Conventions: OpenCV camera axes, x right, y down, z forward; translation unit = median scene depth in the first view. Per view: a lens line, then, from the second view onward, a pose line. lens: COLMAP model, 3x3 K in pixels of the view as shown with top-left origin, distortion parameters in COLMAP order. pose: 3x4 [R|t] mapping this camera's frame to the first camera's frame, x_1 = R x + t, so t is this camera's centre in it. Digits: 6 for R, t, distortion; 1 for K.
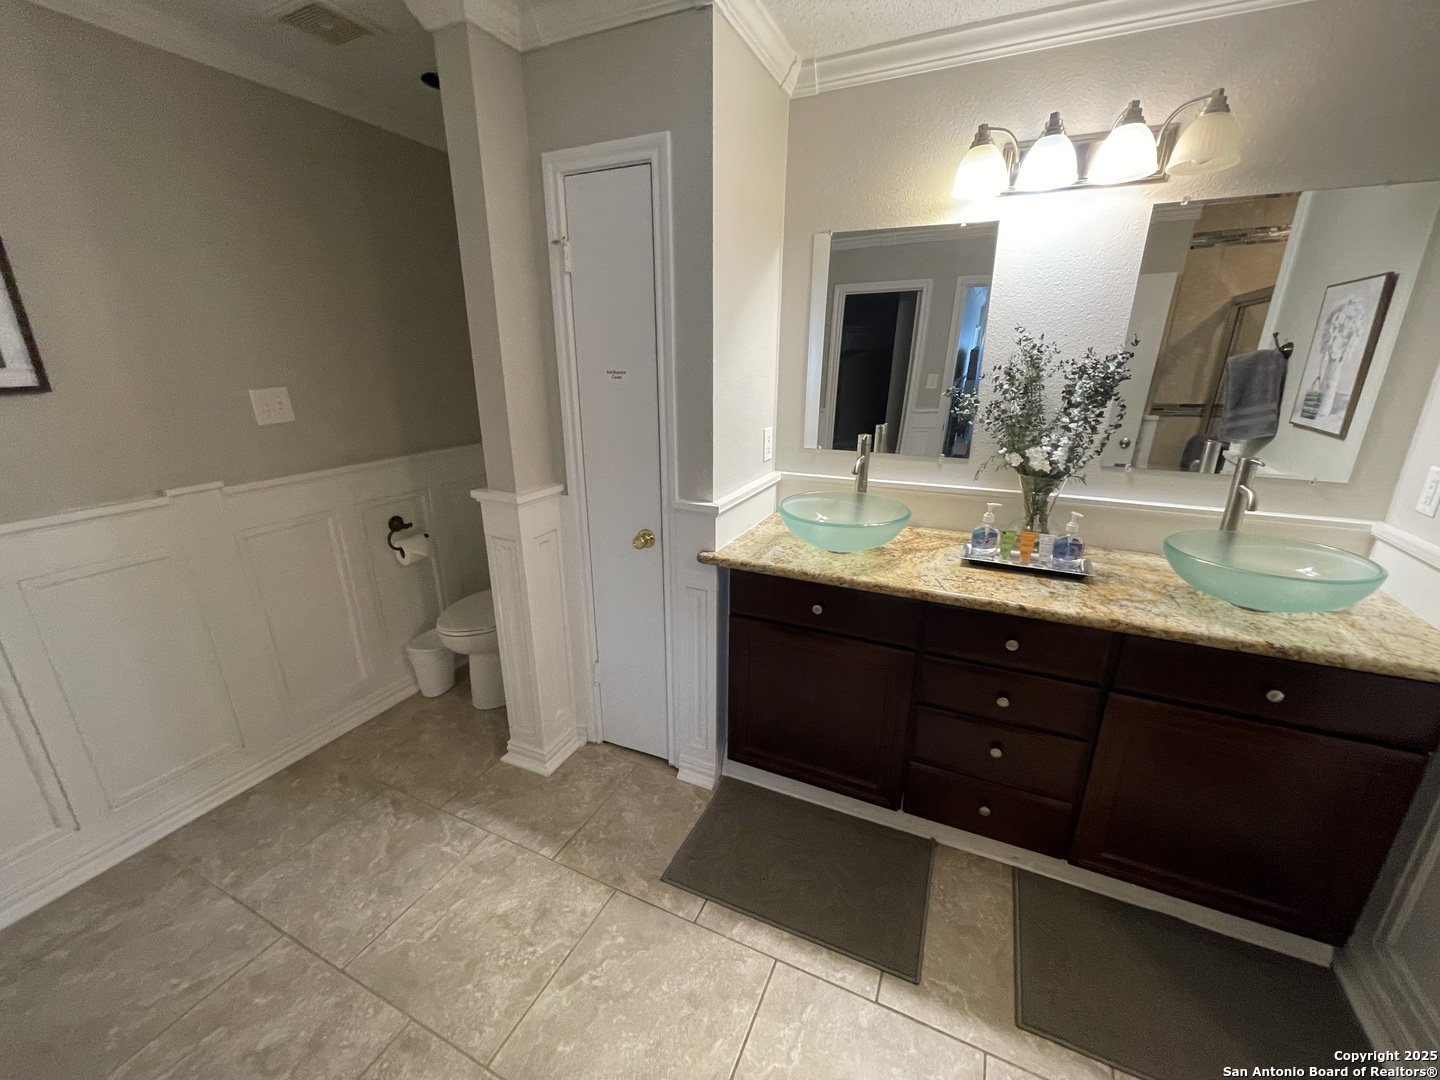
lens RADIAL K [[583.2, 0, 719.3], [0, 583.2, 534.0], [0, 0, 1]] dist [-0.002906, -0.000506]
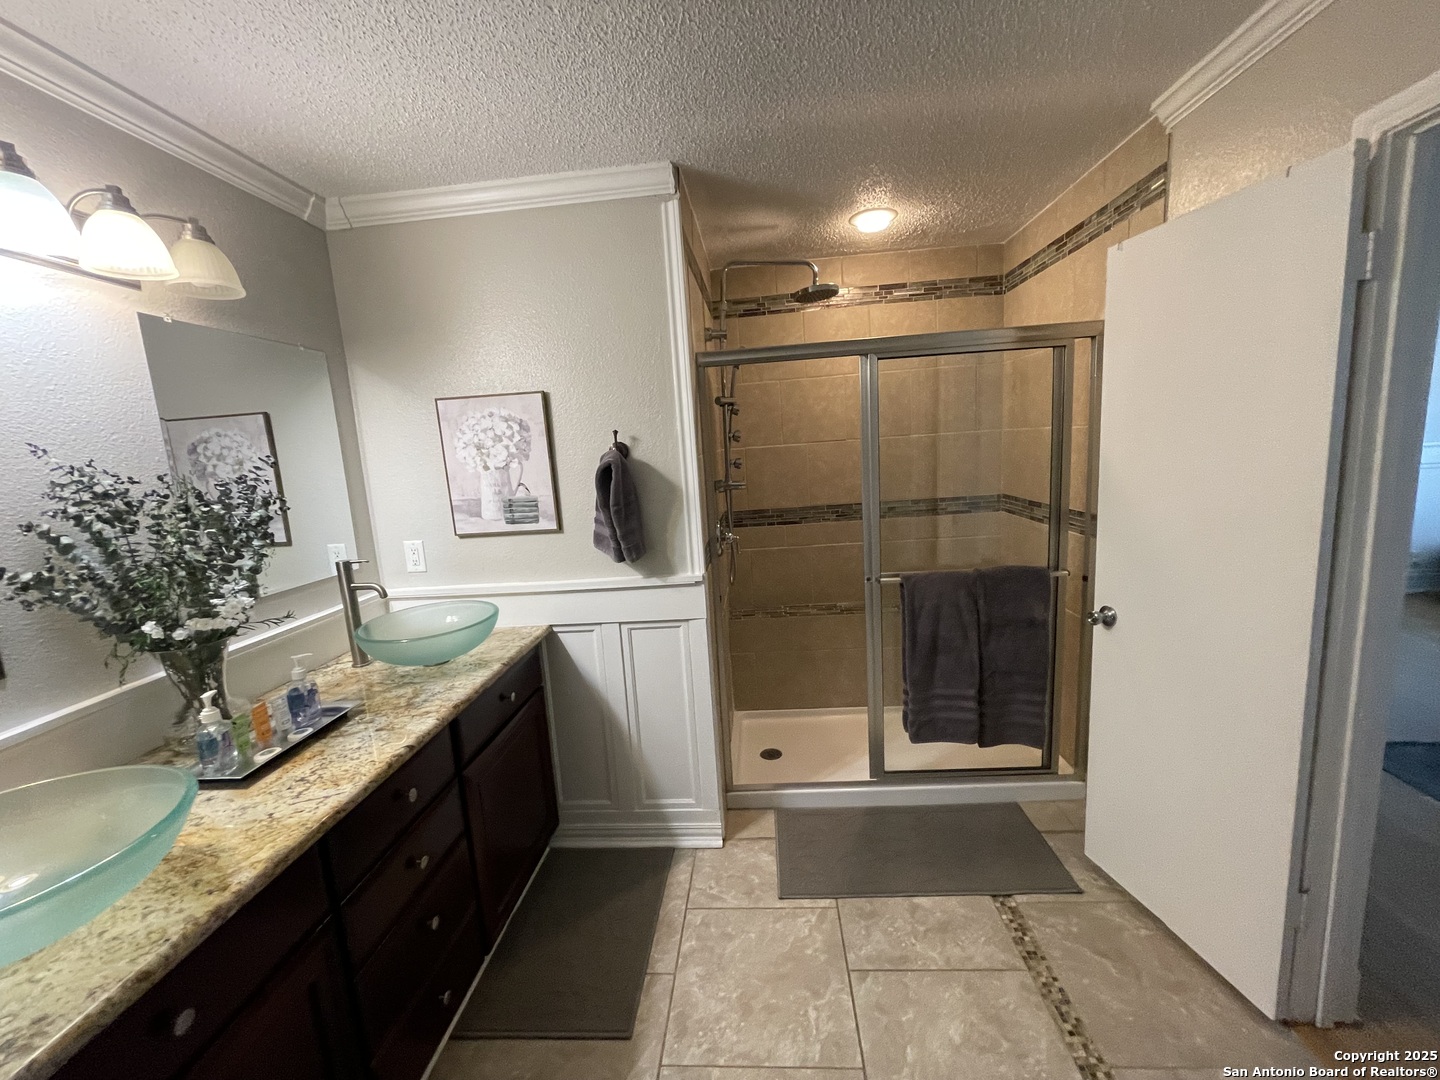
lens RADIAL K [[583.2, 0, 718.3], [0, 583.2, 543.7], [0, 0, 1]] dist [-0.002906, -0.000506]
pose [[-0.363457, -0.123694, 0.923363, -0.395754], [0.338262, 0.905981, 0.254514, -0.204259], [-0.868031, 0.404844, -0.287444, 0.681949]]
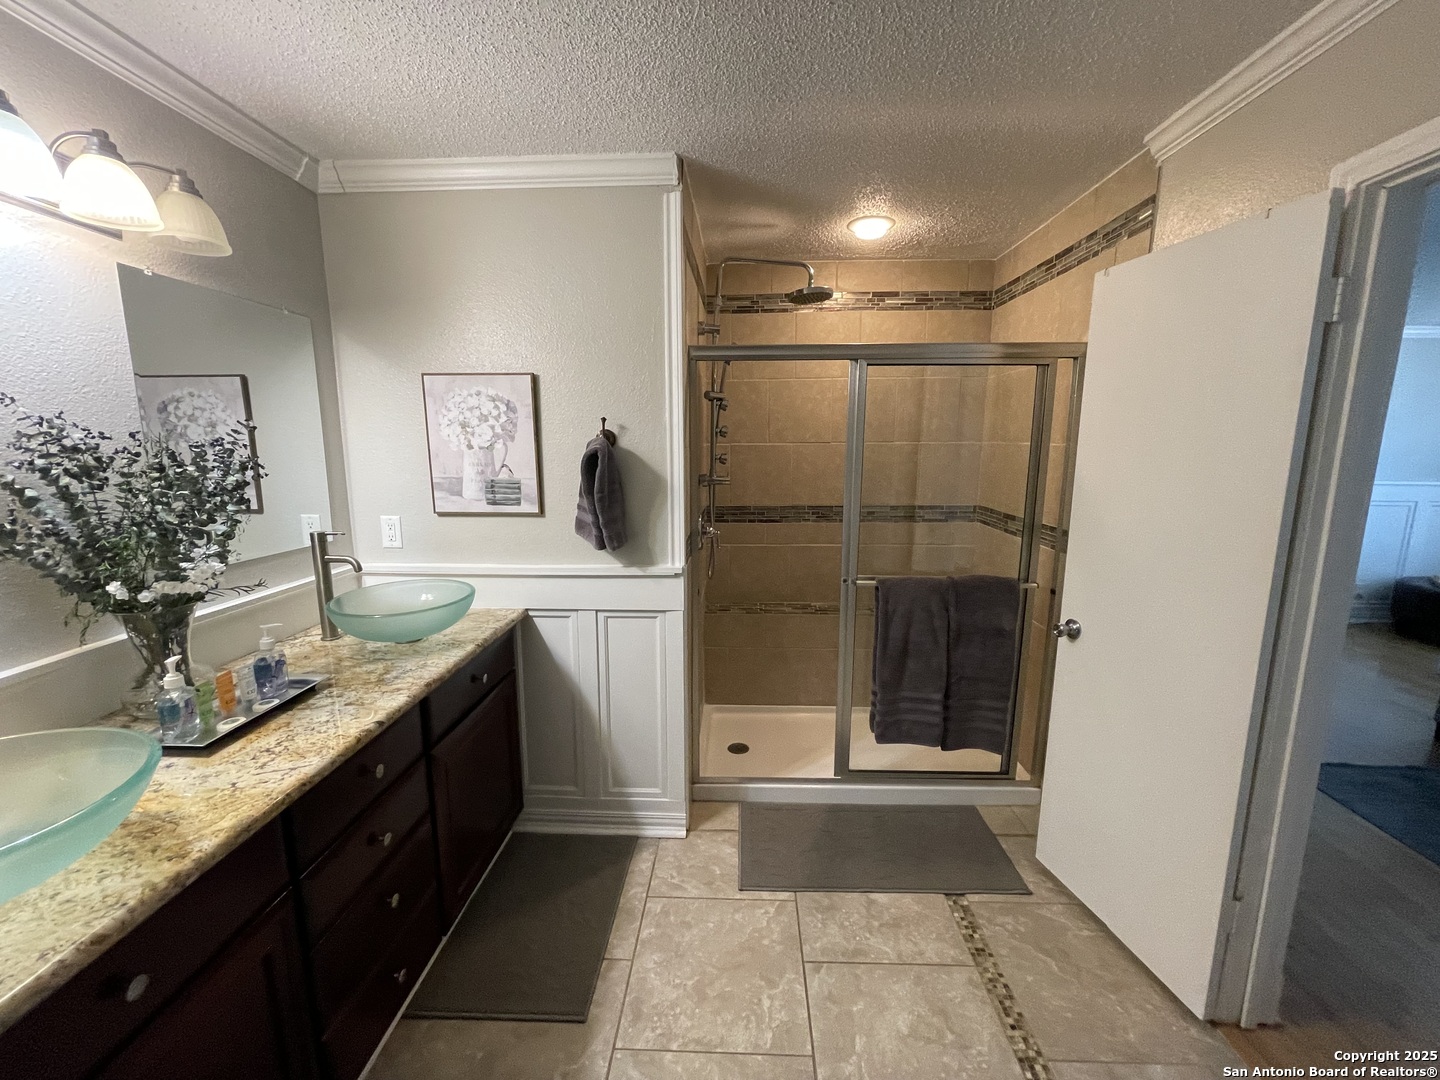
lens RADIAL K [[583.2, 0, 718.3], [0, 583.2, 543.4], [0, 0, 1]] dist [-0.002906, -0.000506]
pose [[-0.391477, -0.153421, 0.907308, -0.400878], [0.273668, 0.921976, 0.273981, -0.207557], [-0.878551, 0.355558, -0.318946, 0.693721]]
